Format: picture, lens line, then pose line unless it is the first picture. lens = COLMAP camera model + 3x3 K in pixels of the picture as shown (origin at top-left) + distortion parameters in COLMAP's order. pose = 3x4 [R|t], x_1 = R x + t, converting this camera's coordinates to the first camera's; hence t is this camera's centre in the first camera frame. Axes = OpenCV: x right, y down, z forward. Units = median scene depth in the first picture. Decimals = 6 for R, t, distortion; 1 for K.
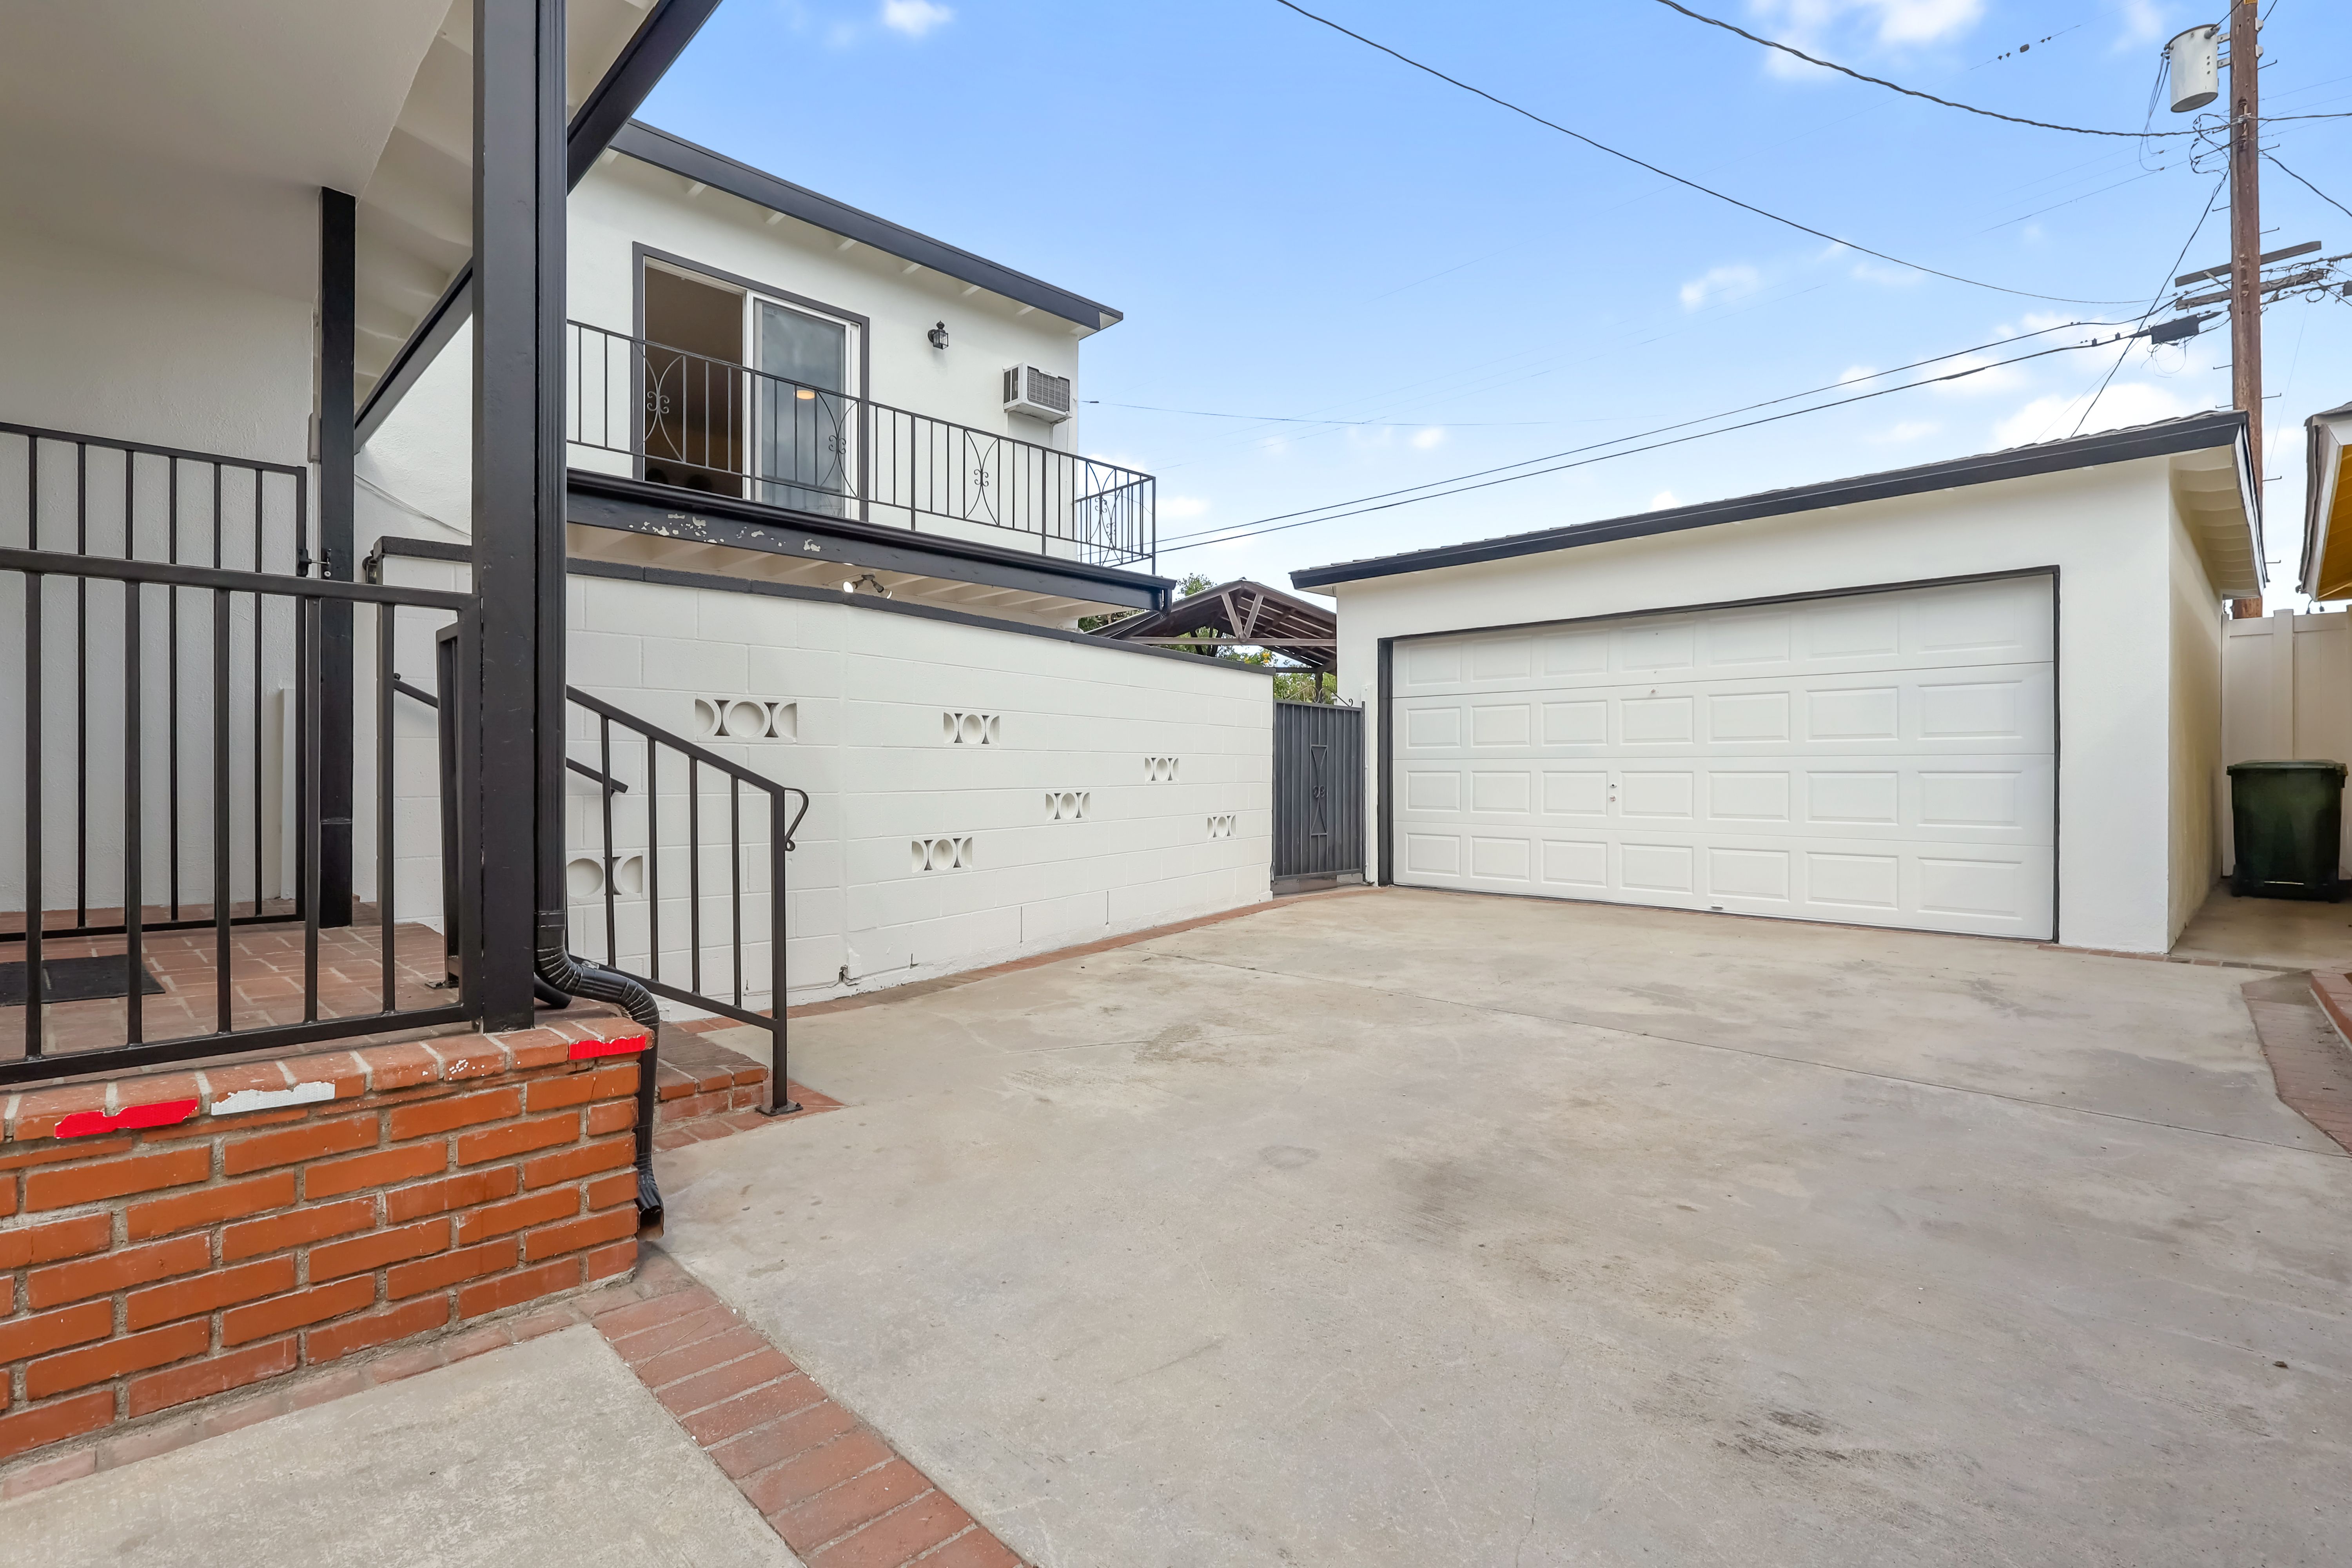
lens RADIAL K [[1099.1, 0, 1176.8], [0, 1099.1, 778.1], [0, 0, 1]] dist [0.002626, 0.000039]
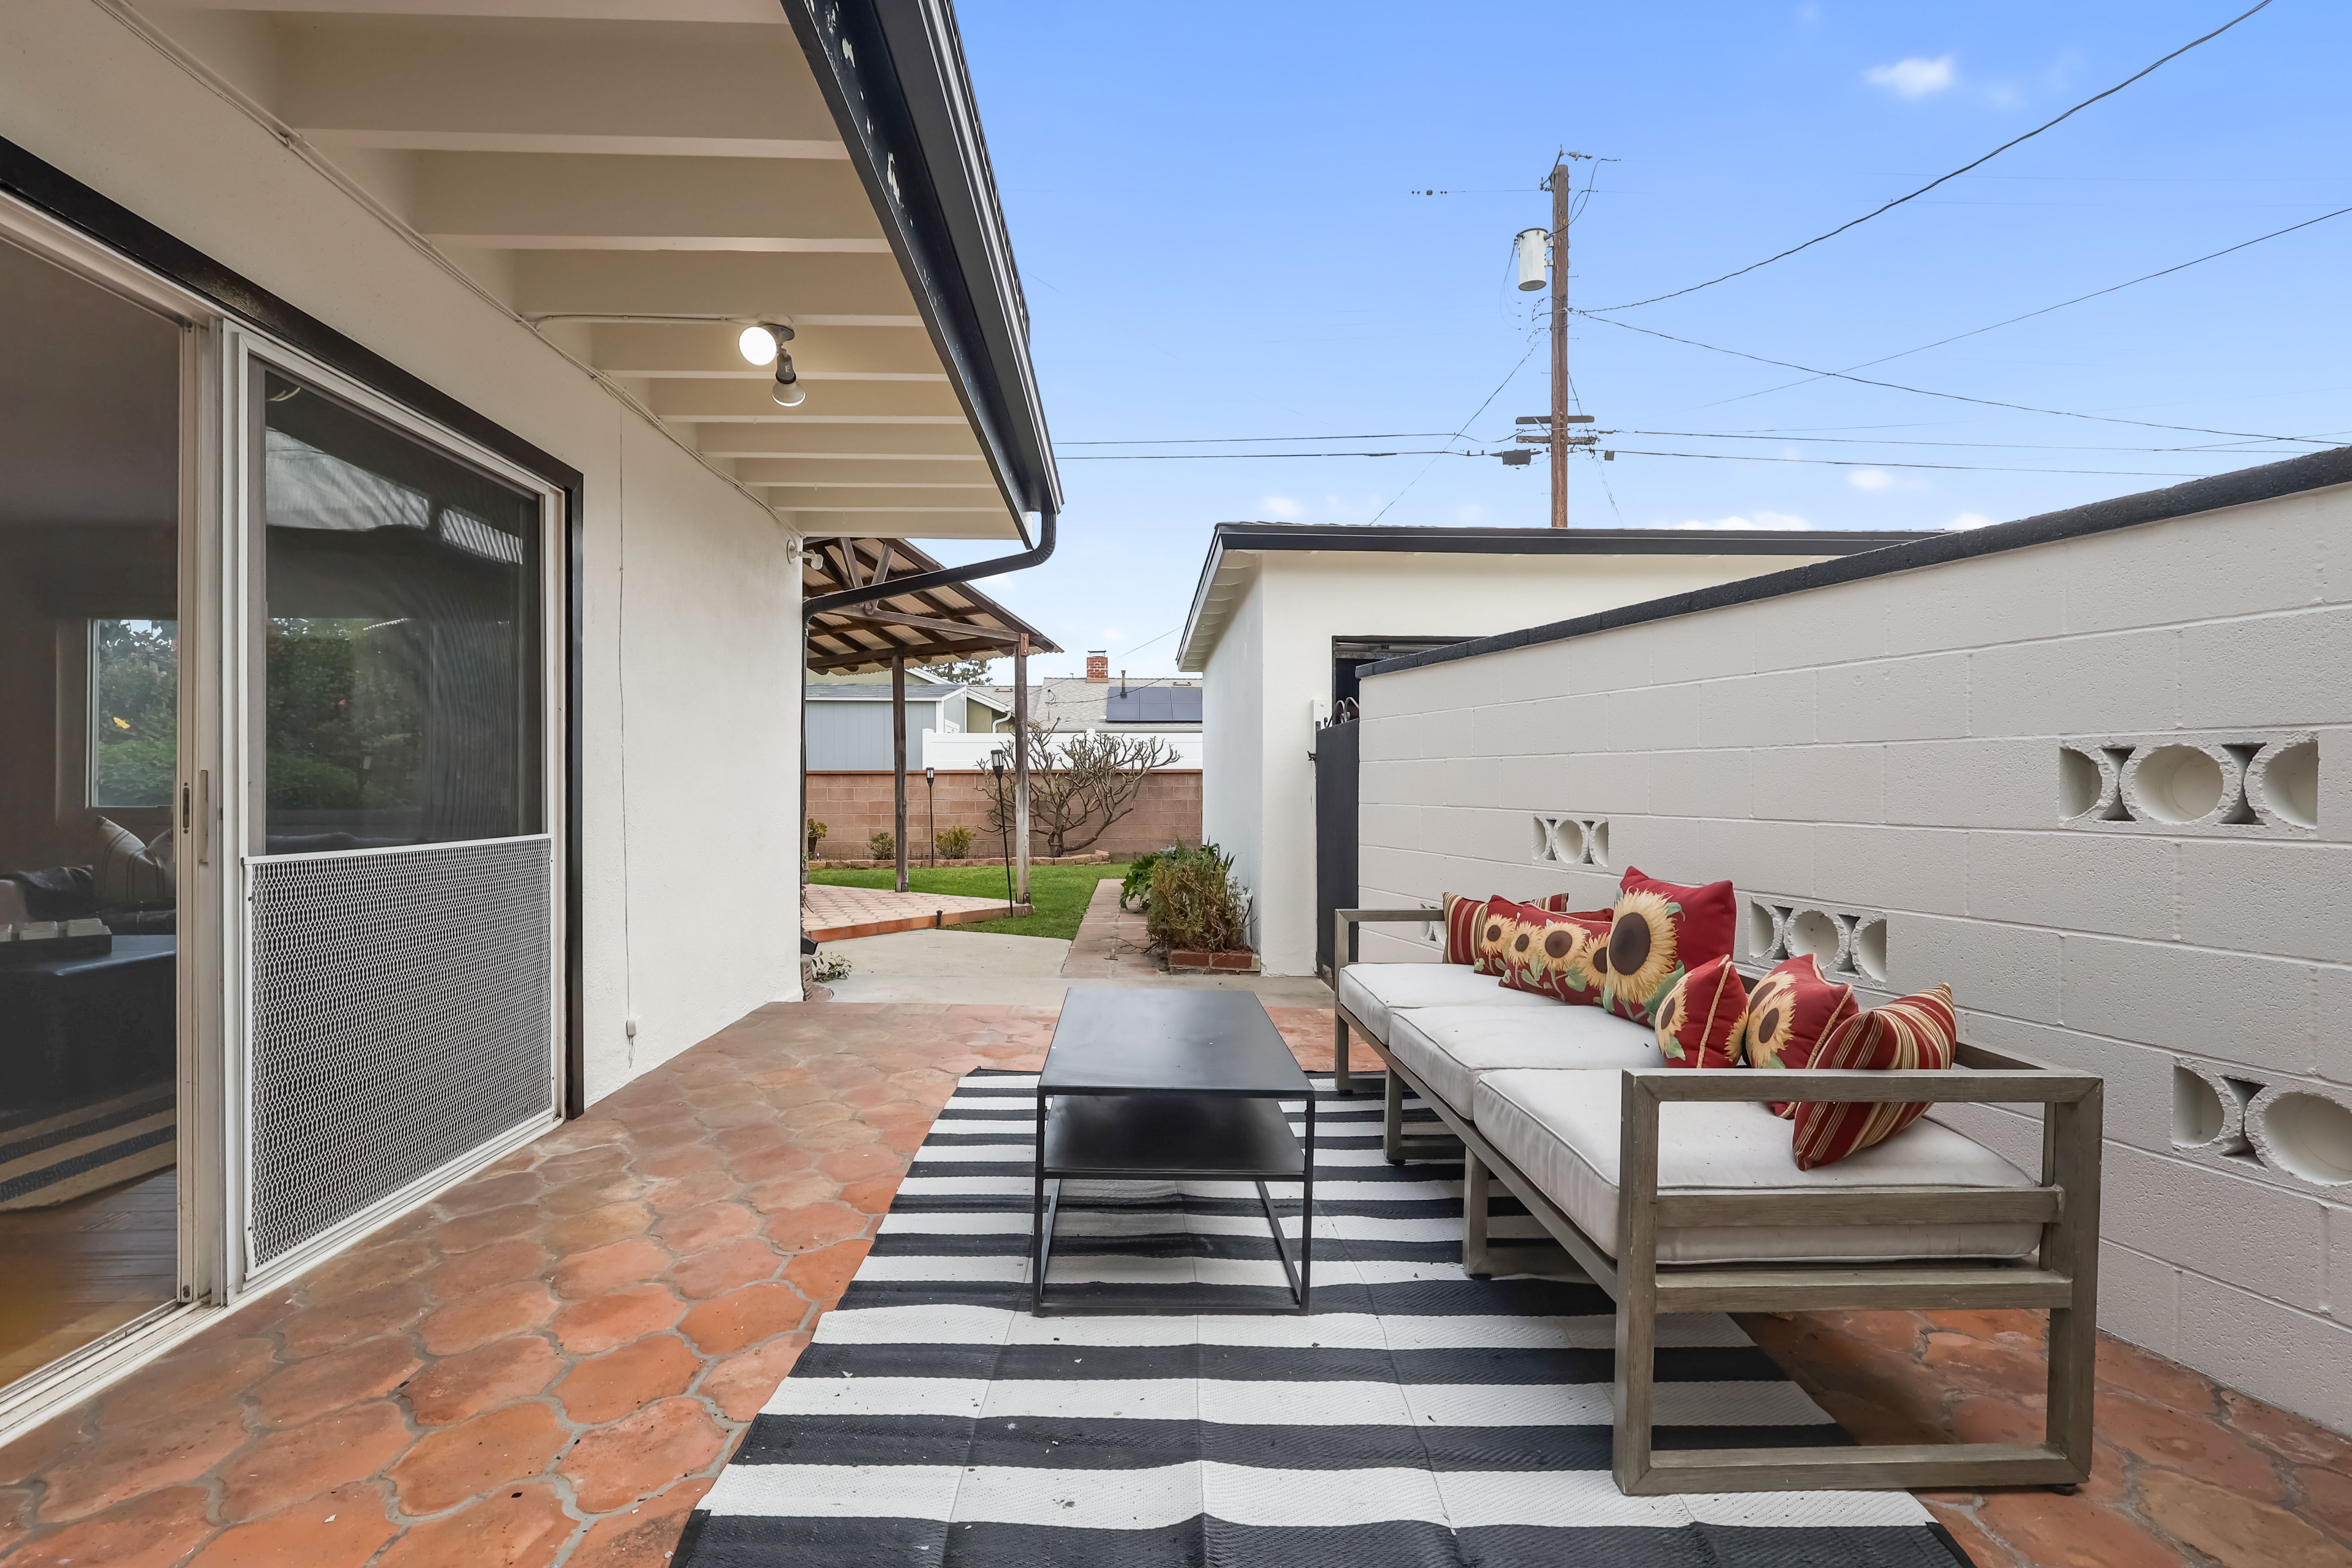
lens RADIAL K [[1099.1, 0, 1171.9], [0, 1099.1, 788.7], [0, 0, 1]] dist [0.002626, 0.000039]
pose [[0.680289, 0.000506, 0.732944, -0.312488], [0.003752, 0.999984, -0.004173, -0.017573], [-0.732934, 0.005589, 0.680277, 0.435379]]
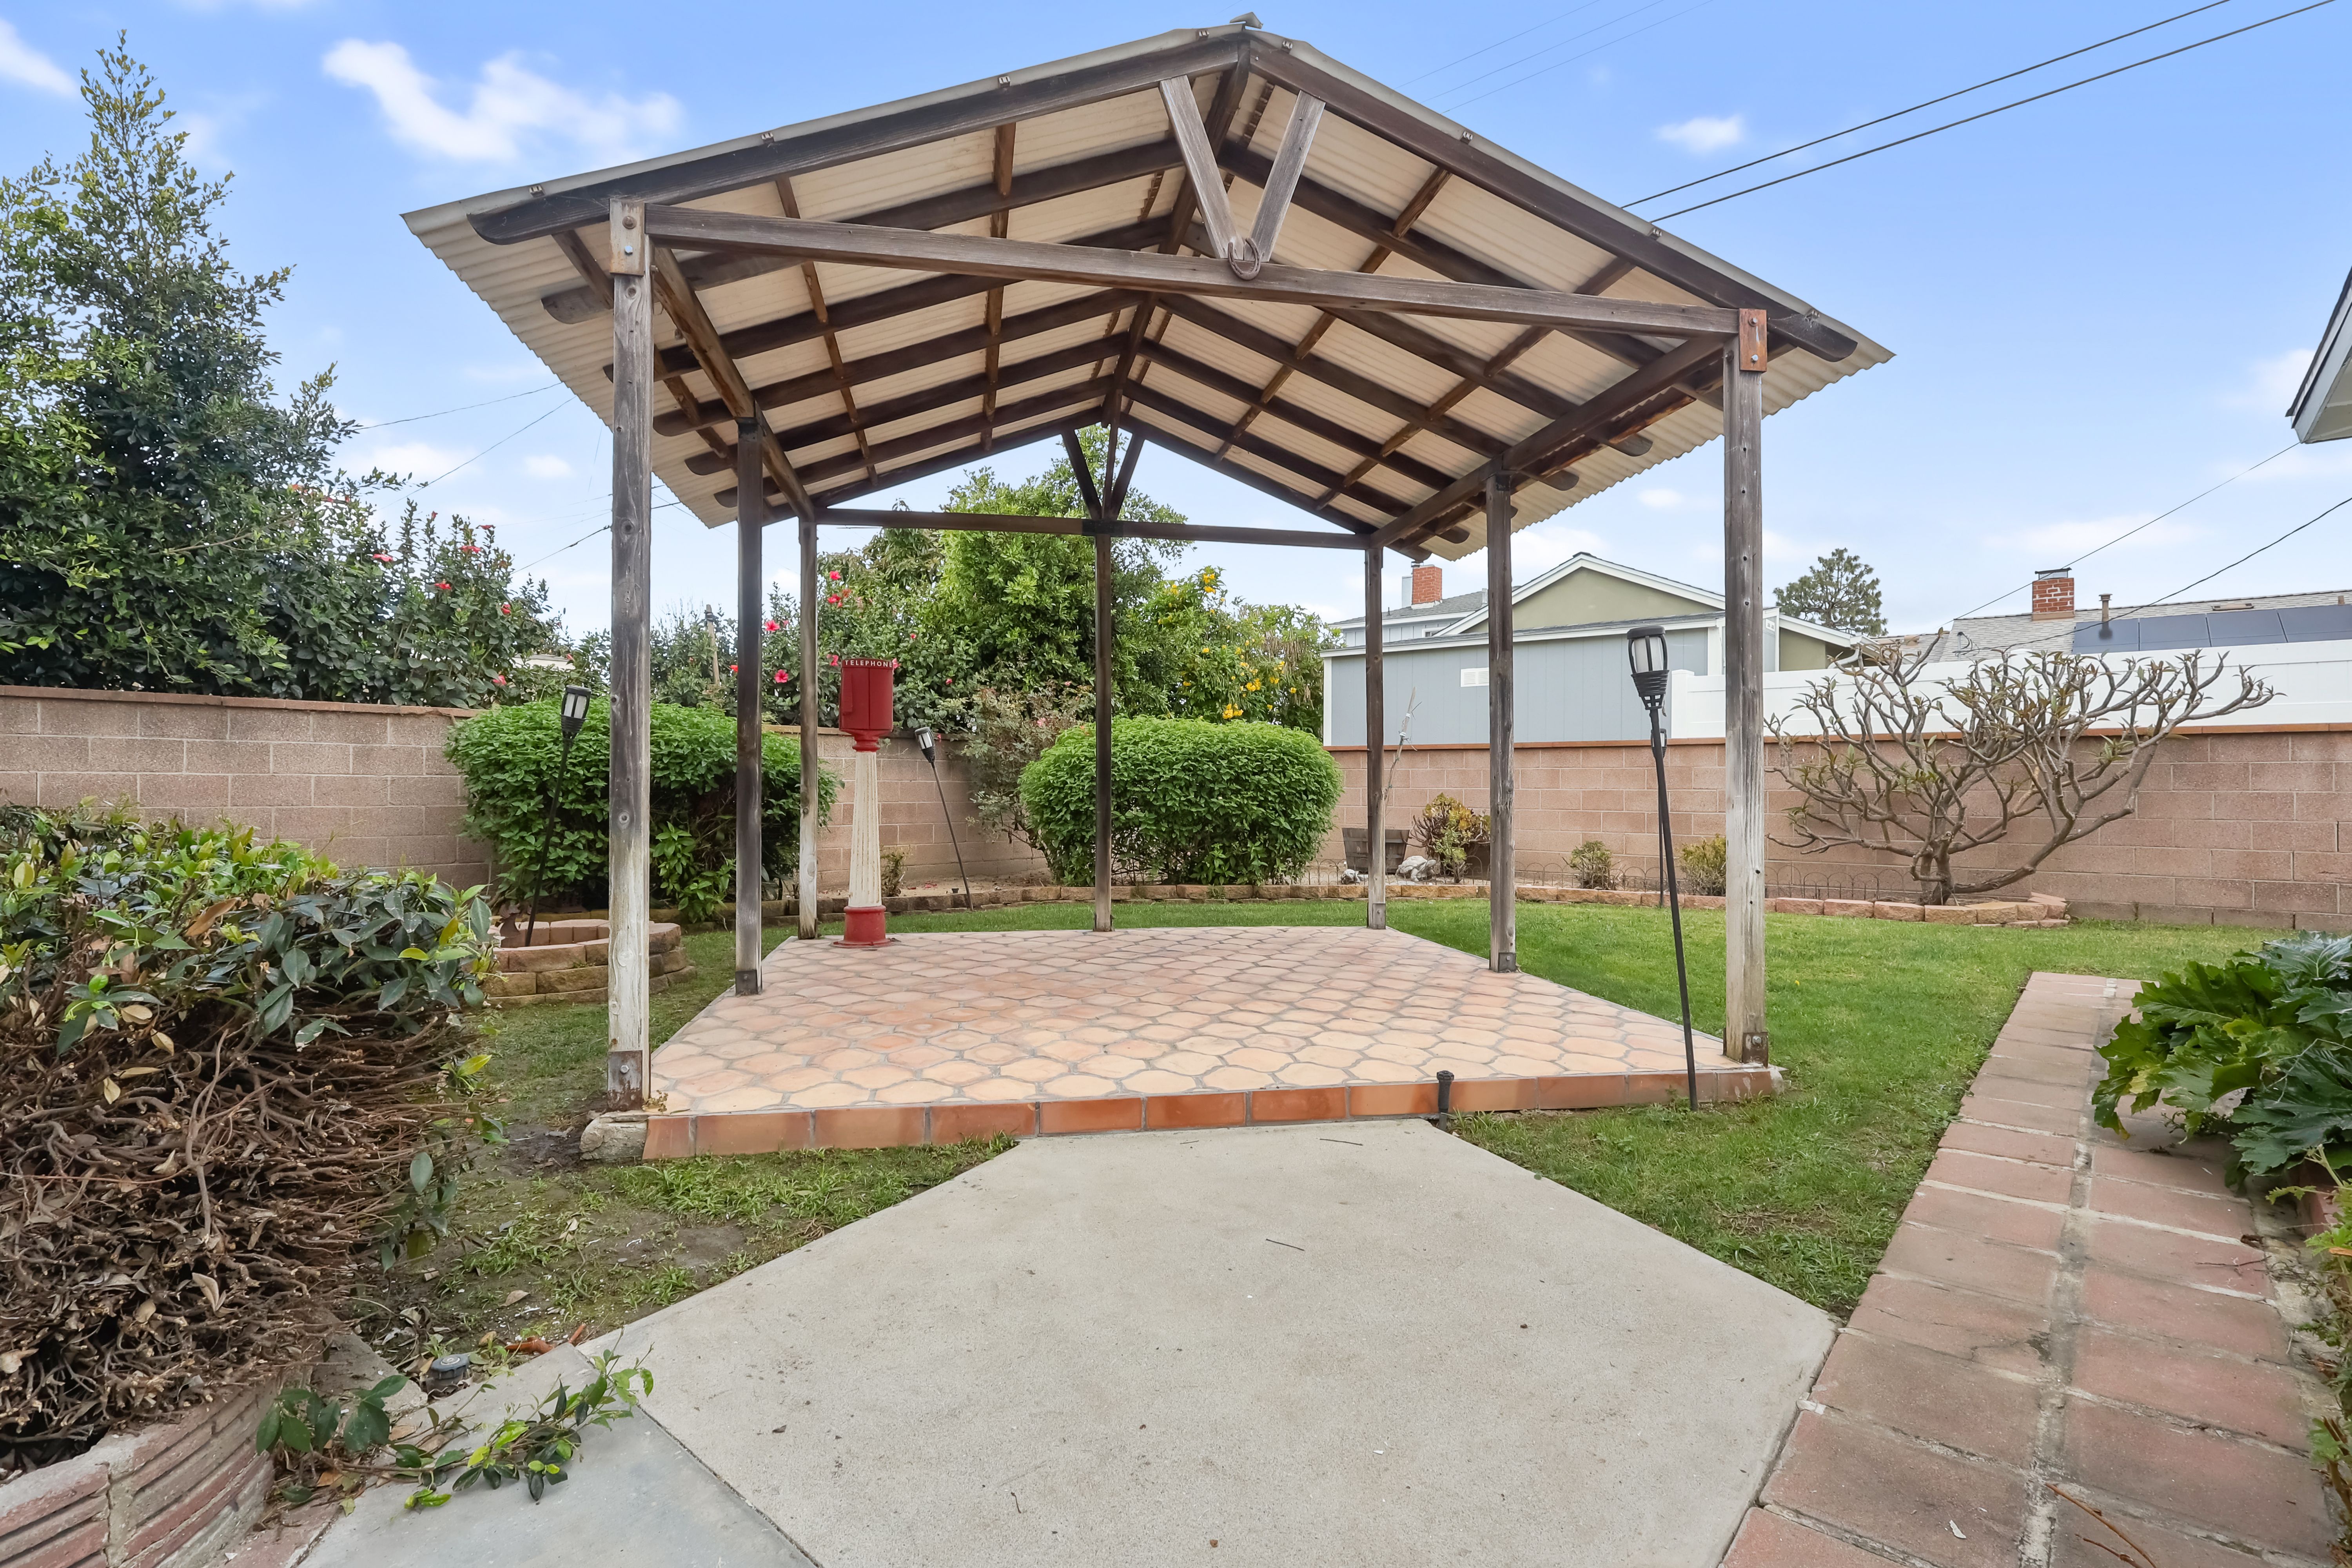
lens RADIAL K [[1099.1, 0, 1191.7], [0, 1099.1, 783.9], [0, 0, 1]] dist [0.002626, 0.000039]
pose [[0.996255, 0.005530, 0.086282, 0.064341], [-0.004935, 0.999963, -0.007107, -0.006668], [-0.086318, 0.006655, 0.996245, 0.818248]]
